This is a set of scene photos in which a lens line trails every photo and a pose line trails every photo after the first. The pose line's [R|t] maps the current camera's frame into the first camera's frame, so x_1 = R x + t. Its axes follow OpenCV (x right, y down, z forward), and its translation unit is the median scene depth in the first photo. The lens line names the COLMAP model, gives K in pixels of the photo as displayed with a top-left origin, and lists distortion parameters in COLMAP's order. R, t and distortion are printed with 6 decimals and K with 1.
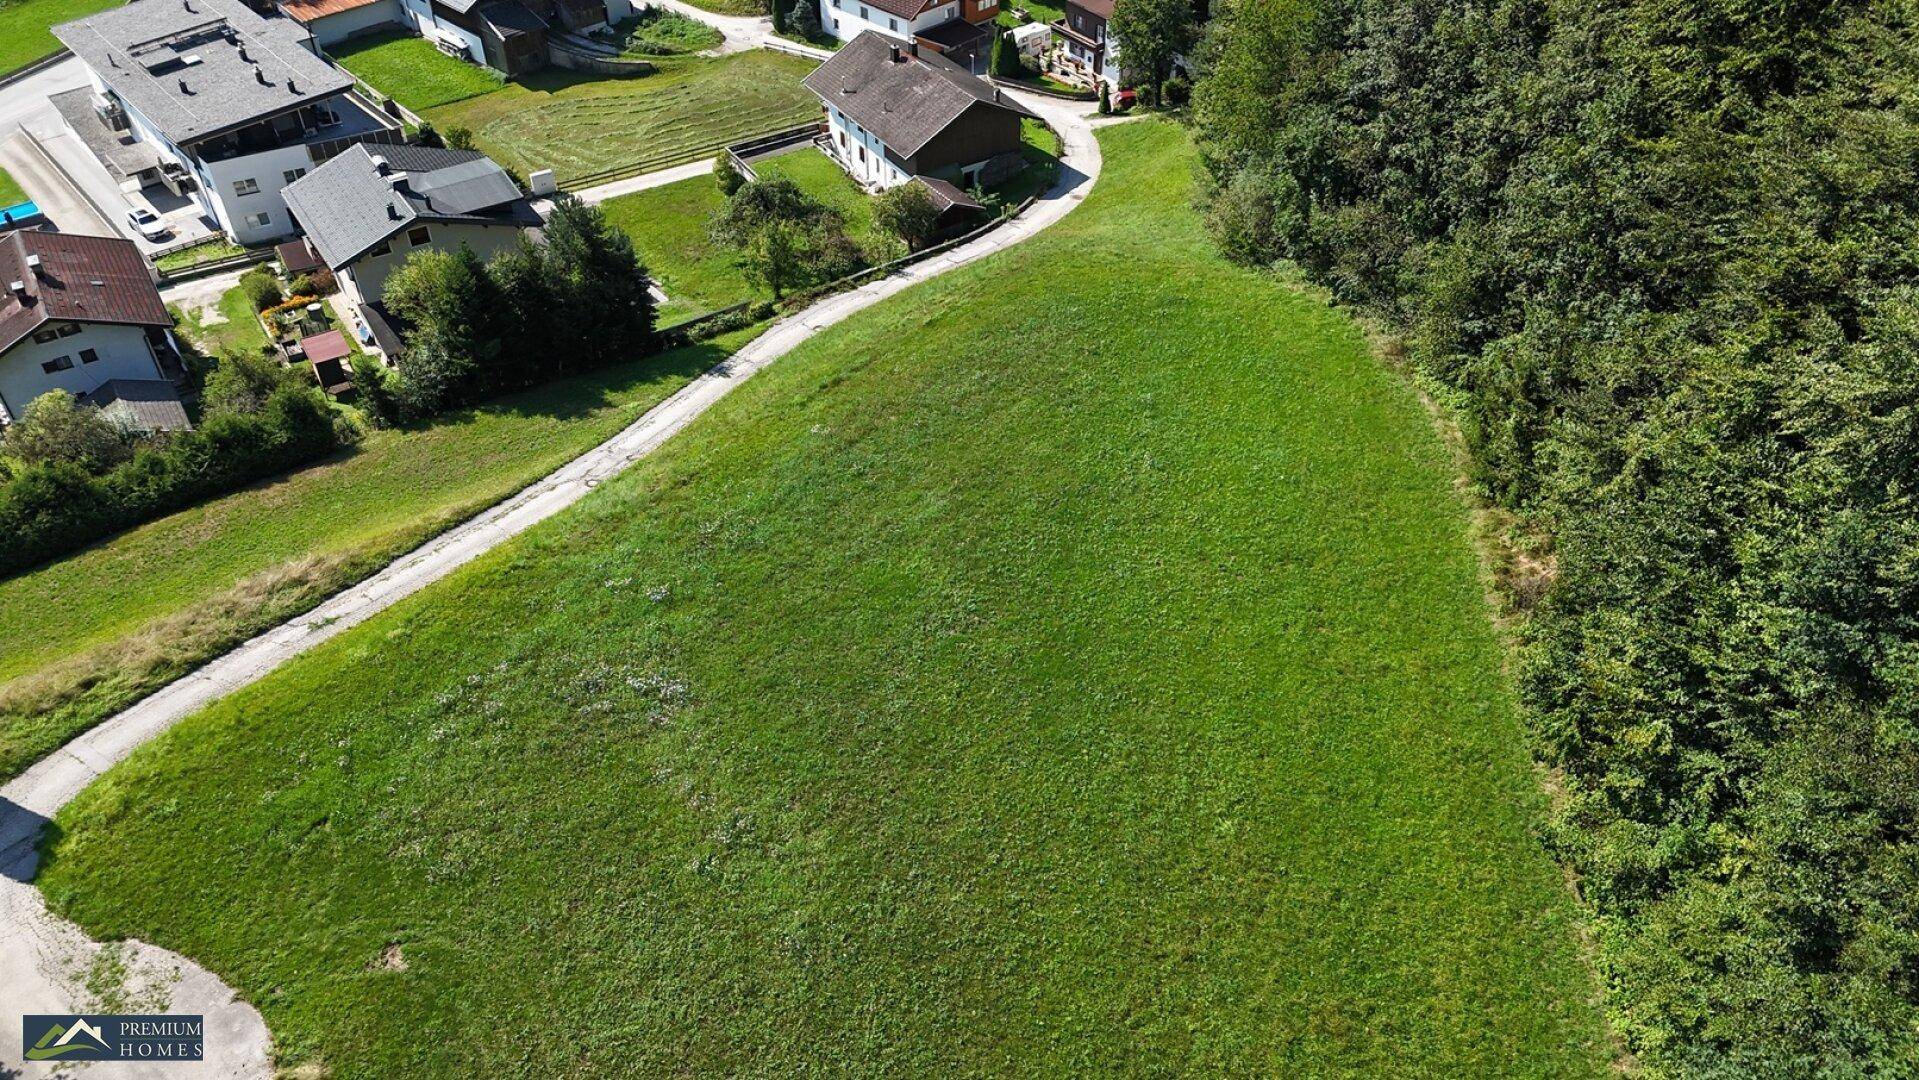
lens RADIAL K [[1422.2, 0, 971.8], [0, 1422.2, 539.2], [0, 0, 1]] dist [0.067281, -0.059854]
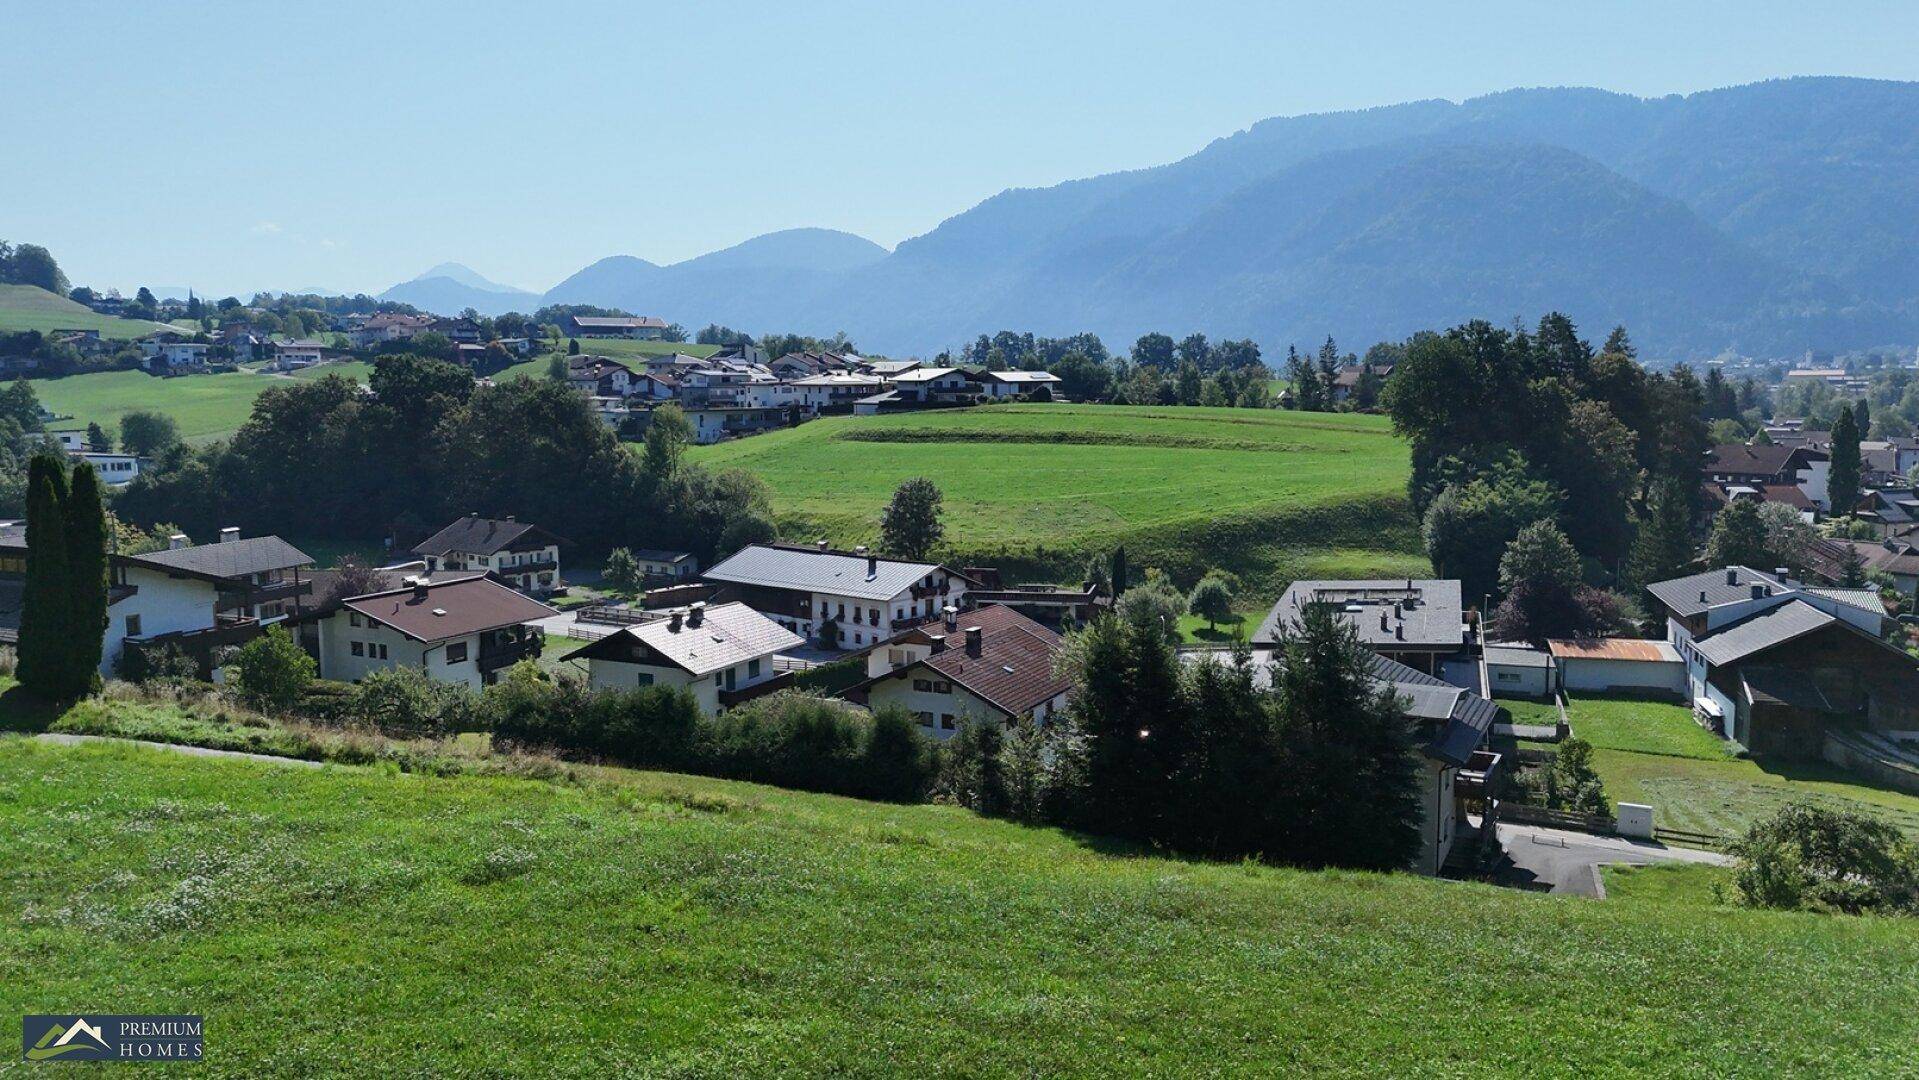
lens RADIAL K [[1414.7, 0, 967.4], [0, 1414.7, 536.8], [0, 0, 1]] dist [0.093471, -0.102183]
pose [[0.487200, 0.096302, -0.867964, 0.182742], [-0.564975, 0.792639, -0.229184, -0.017198], [0.665912, 0.602037, 0.440582, 0.518018]]
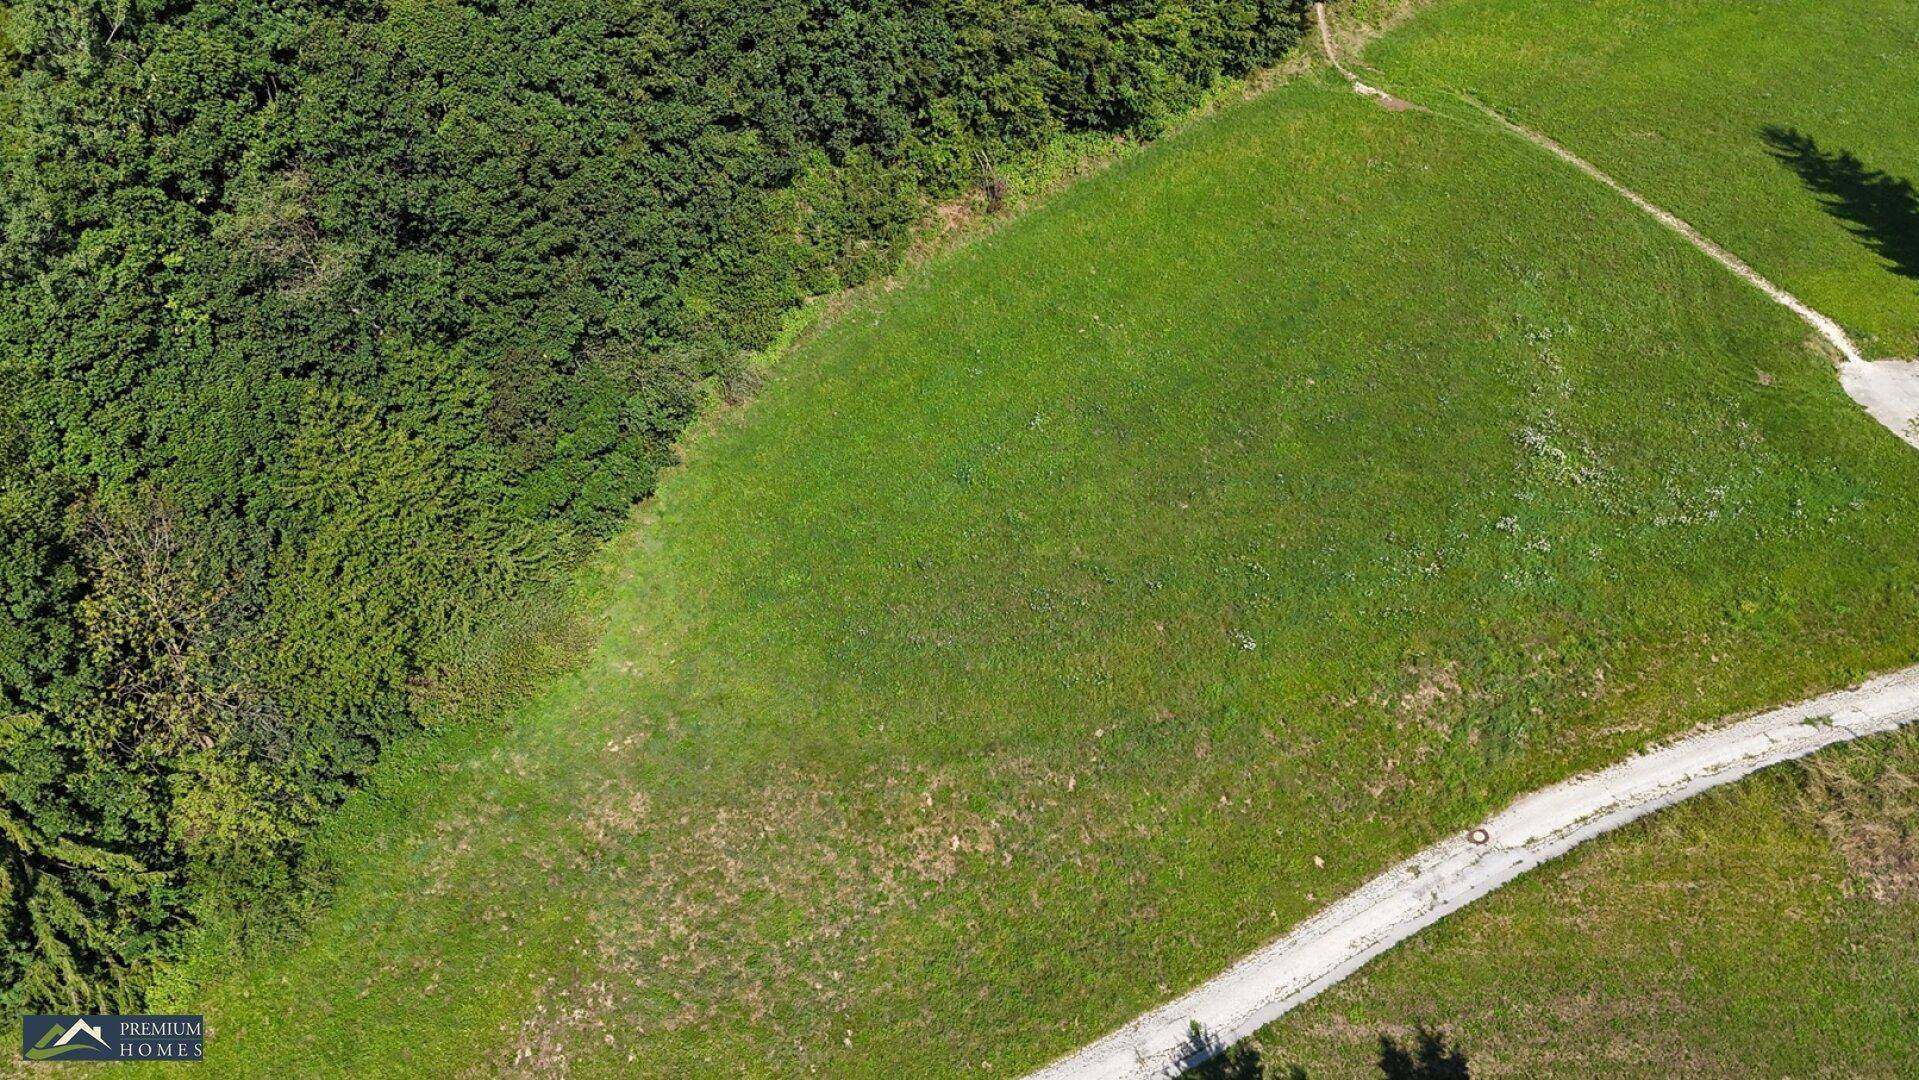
lens RADIAL K [[1421.0, 0, 970.1], [0, 1421.0, 544.3], [0, 0, 1]] dist [0.070024, -0.075000]
pose [[-0.751980, -0.428938, 0.500539, -0.301388], [0.438535, 0.241391, 0.865689, -0.715727], [-0.492152, 0.870484, 0.006583, 0.773739]]
